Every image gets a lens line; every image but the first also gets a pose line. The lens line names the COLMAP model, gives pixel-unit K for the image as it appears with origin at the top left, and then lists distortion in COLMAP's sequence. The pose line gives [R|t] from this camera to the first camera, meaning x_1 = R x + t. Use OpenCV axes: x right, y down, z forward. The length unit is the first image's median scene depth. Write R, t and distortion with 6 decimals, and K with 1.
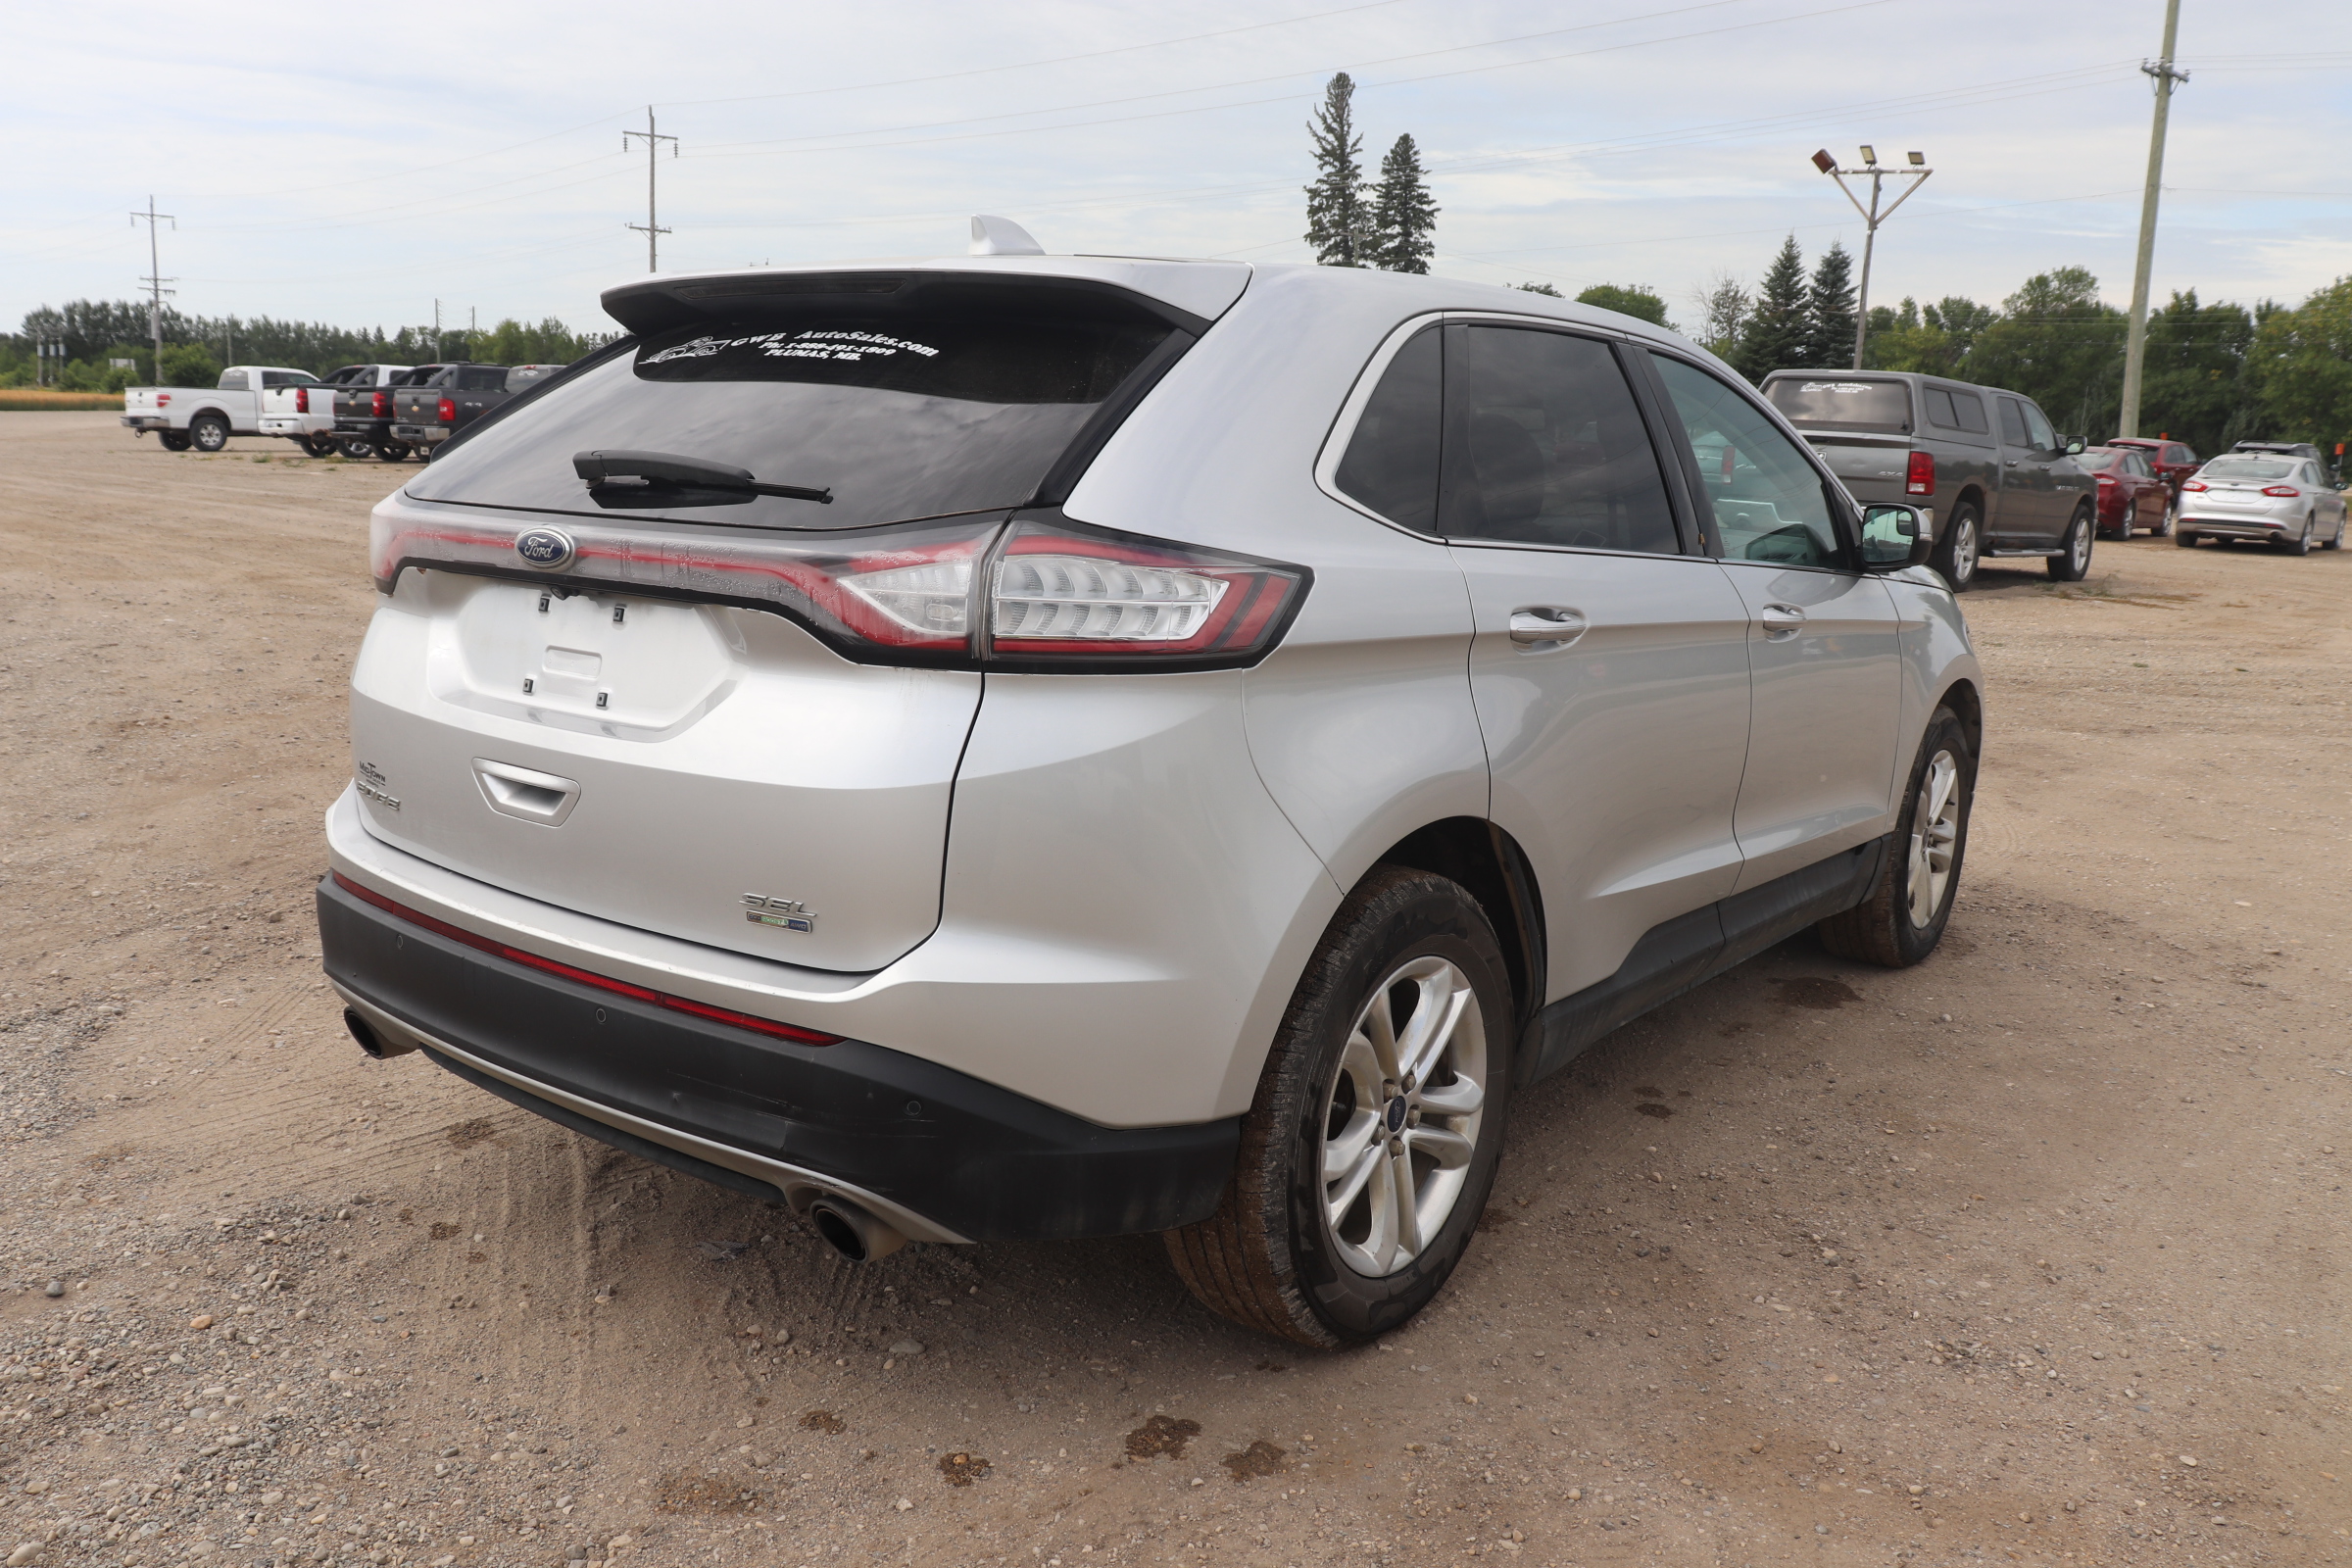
lens RADIAL K [[1951.7, 0, 1165.3], [0, 1951.7, 790.3], [0, 0, 1]] dist [-0.155287, 0.133485]
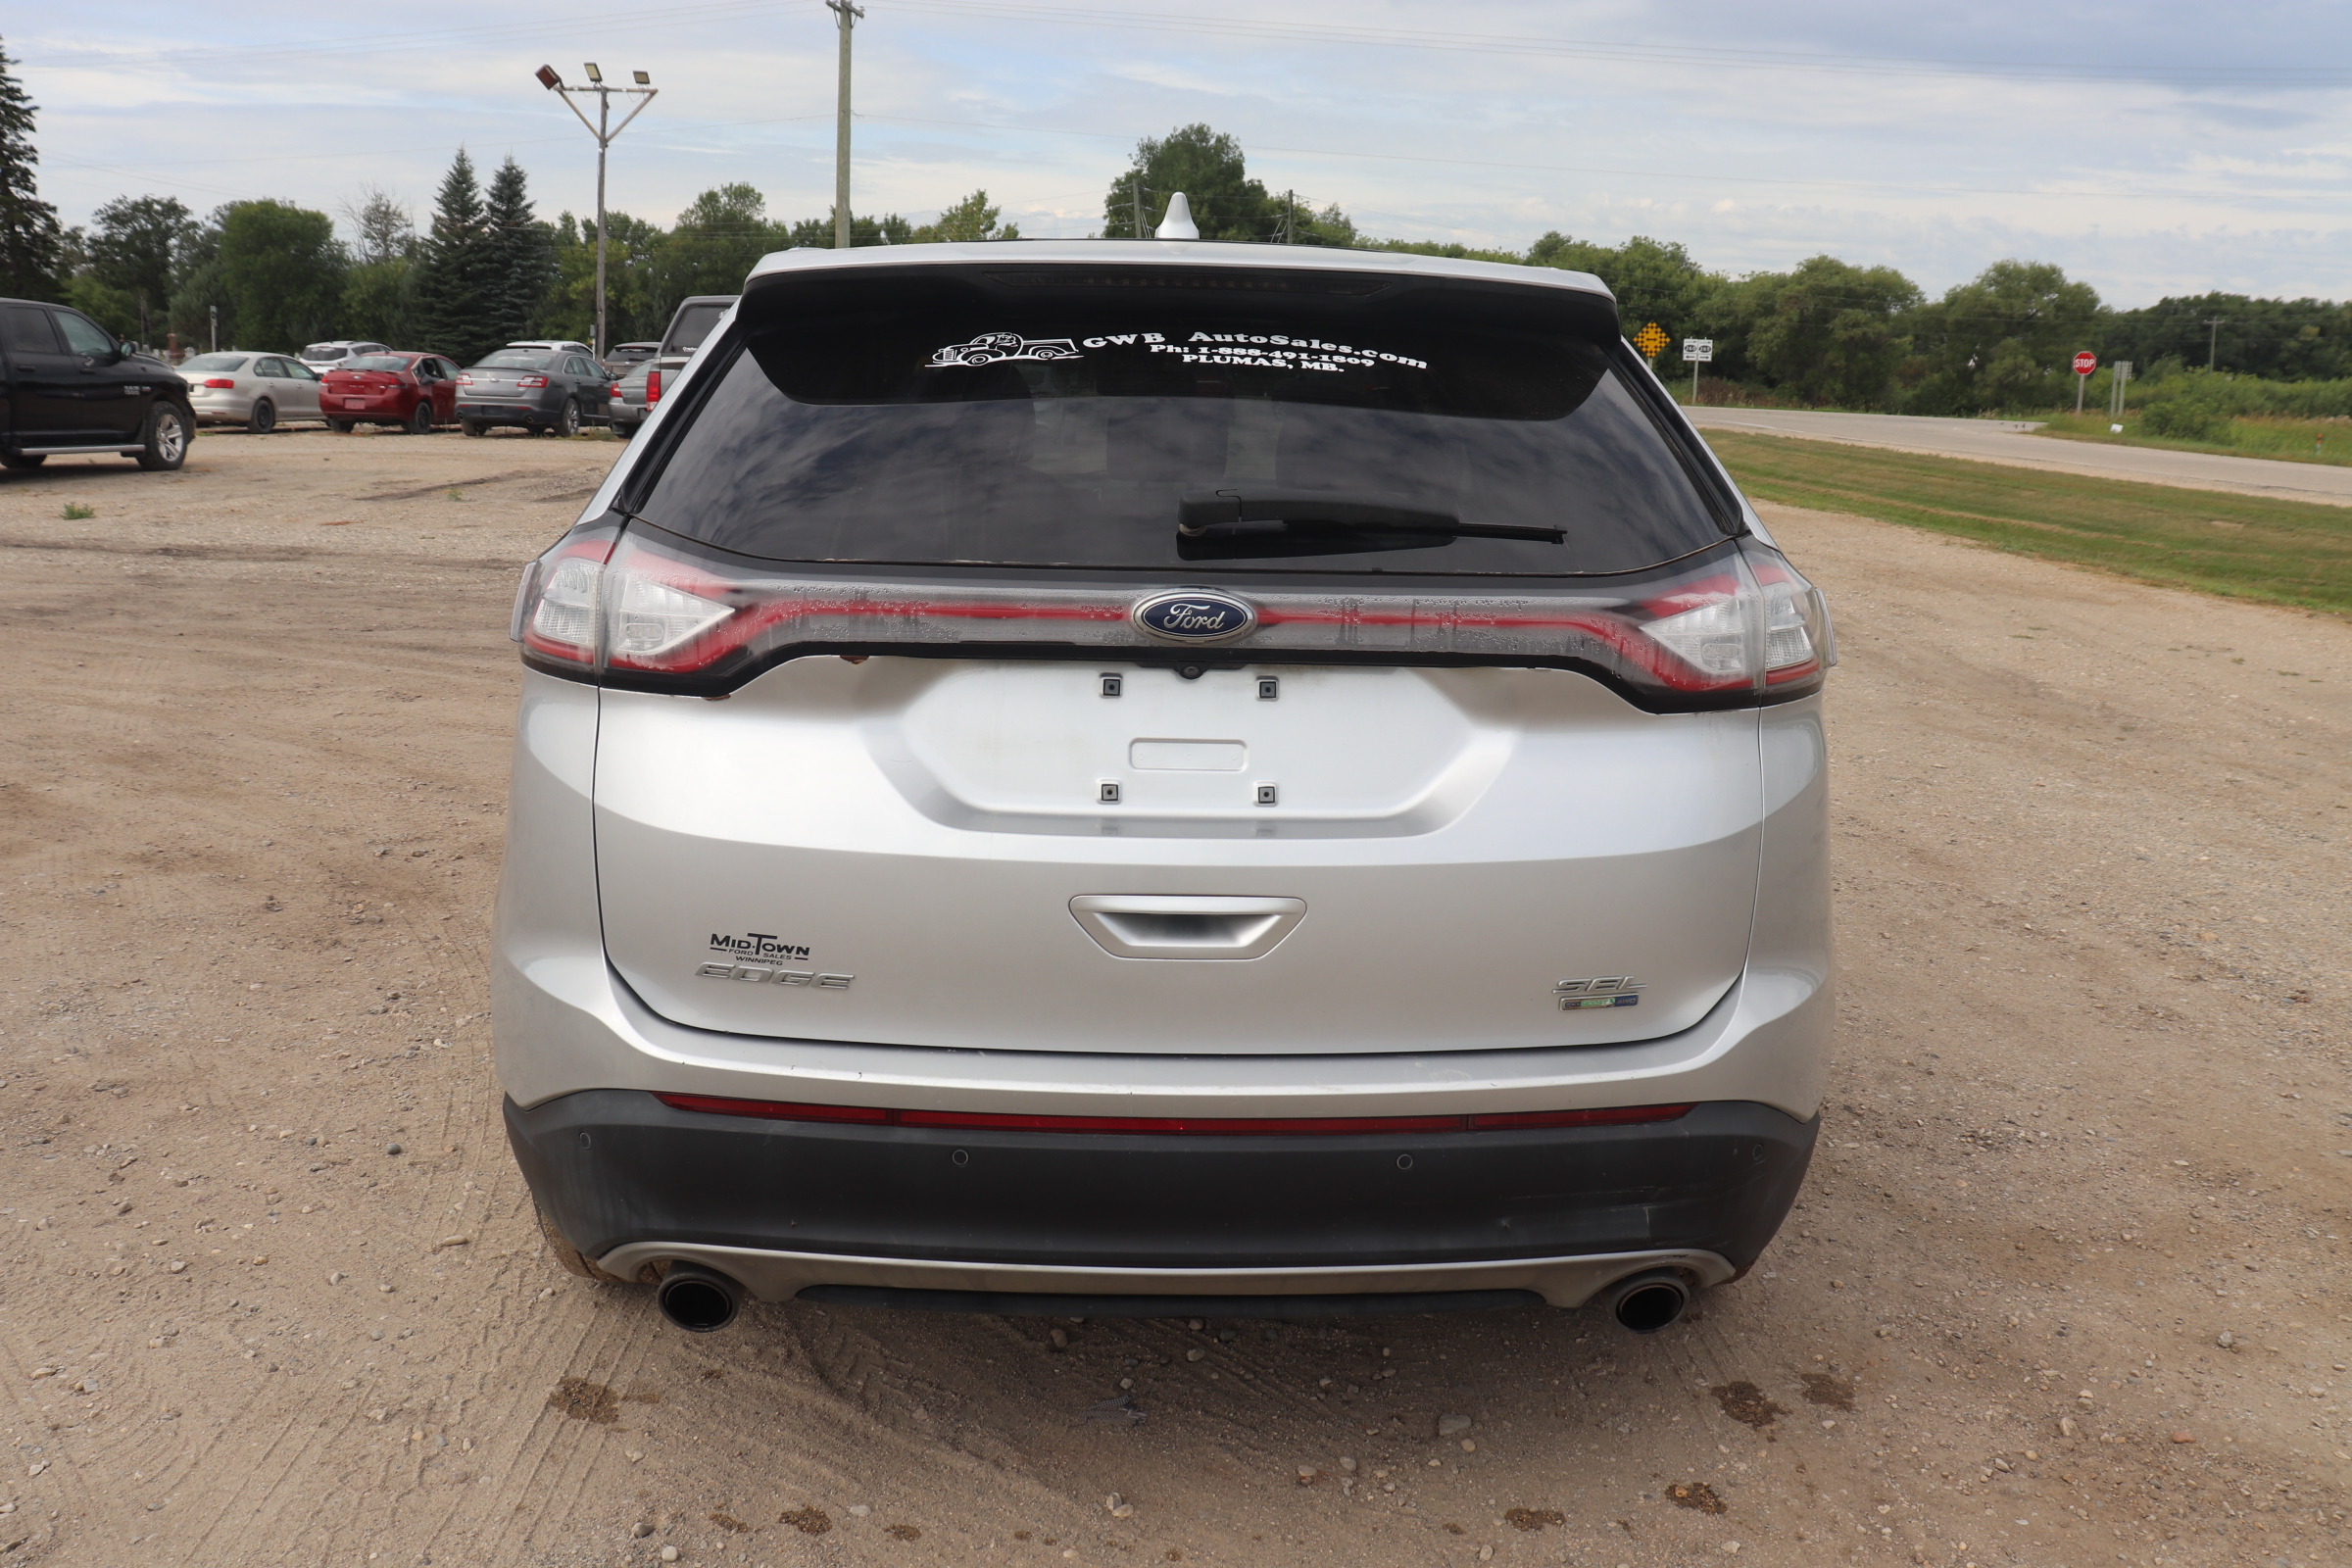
lens RADIAL K [[1951.7, 0, 1163.6], [0, 1951.7, 790.6], [0, 0, 1]] dist [-0.155287, 0.133485]
pose [[0.769400, -0.151637, 0.620508, -0.072237], [0.123845, 0.988394, 0.087978, -0.010939], [-0.626647, 0.009156, 0.779249, 0.032650]]
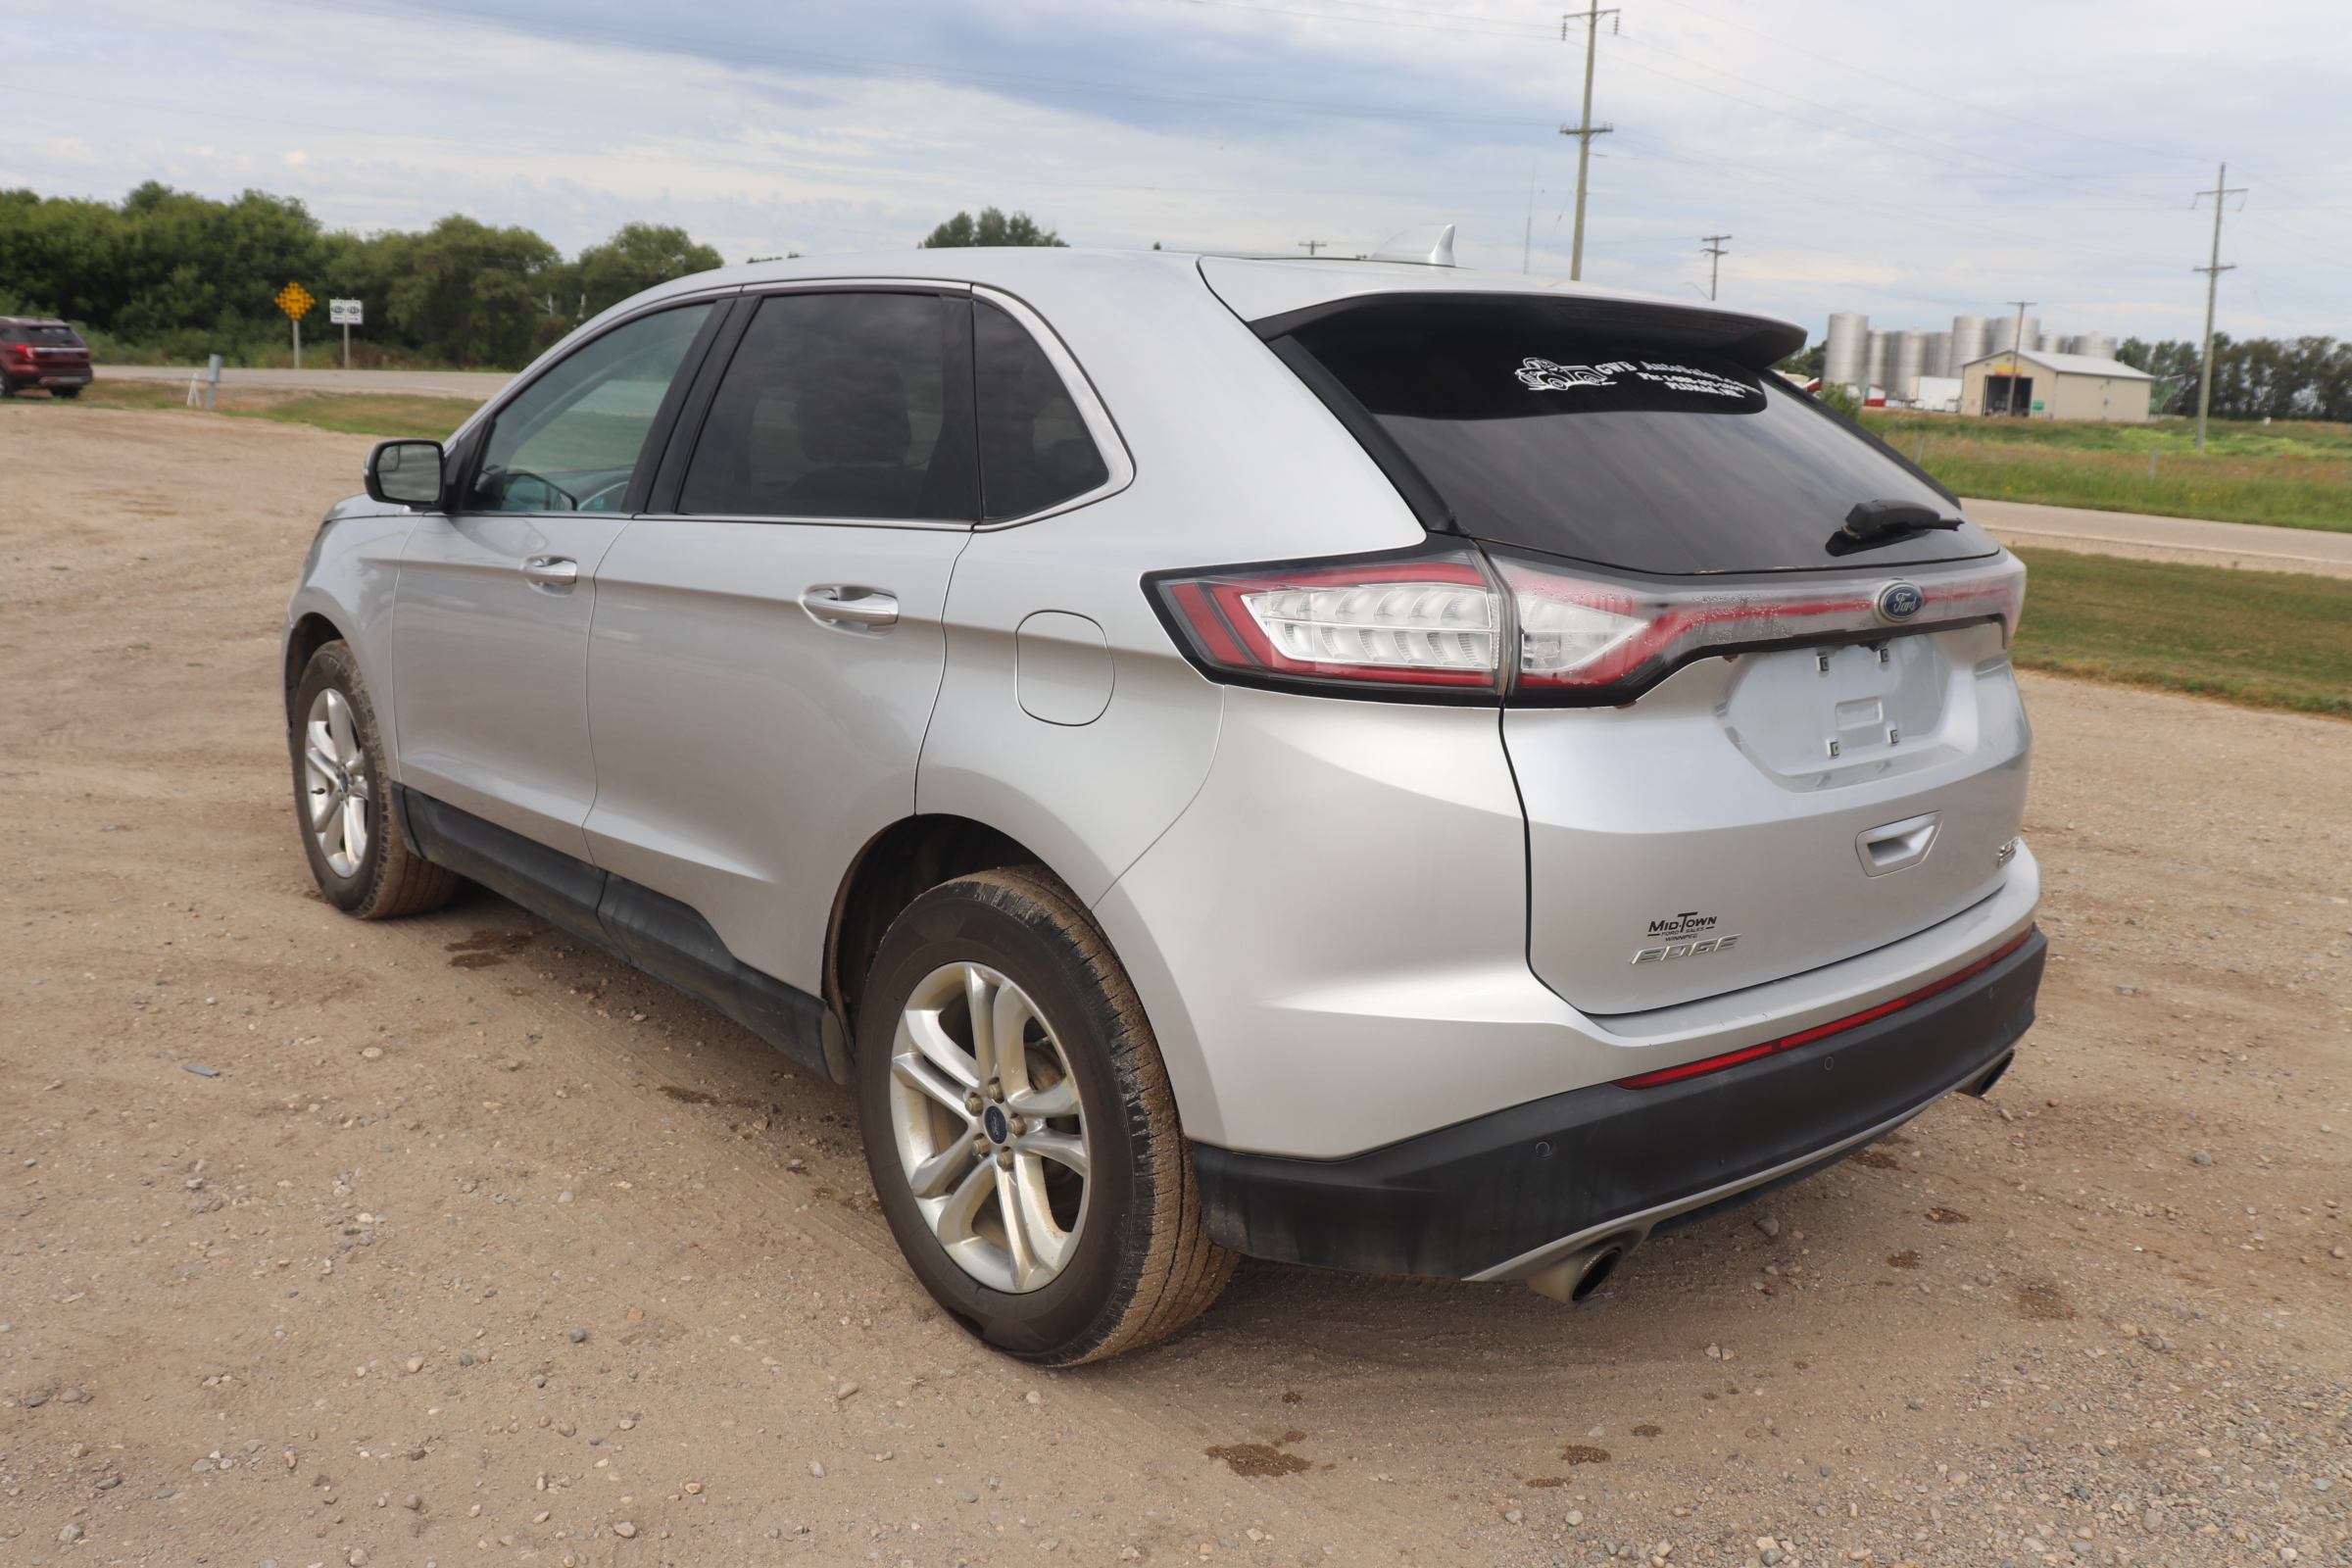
lens RADIAL K [[1951.7, 0, 1170.5], [0, 1951.7, 786.4], [0, 0, 1]] dist [-0.155287, 0.133485]
pose [[0.166488, -0.233348, 0.958035, -0.117591], [0.154343, 0.965785, 0.208414, -0.025805], [-0.973889, 0.113168, 0.196807, 0.101554]]
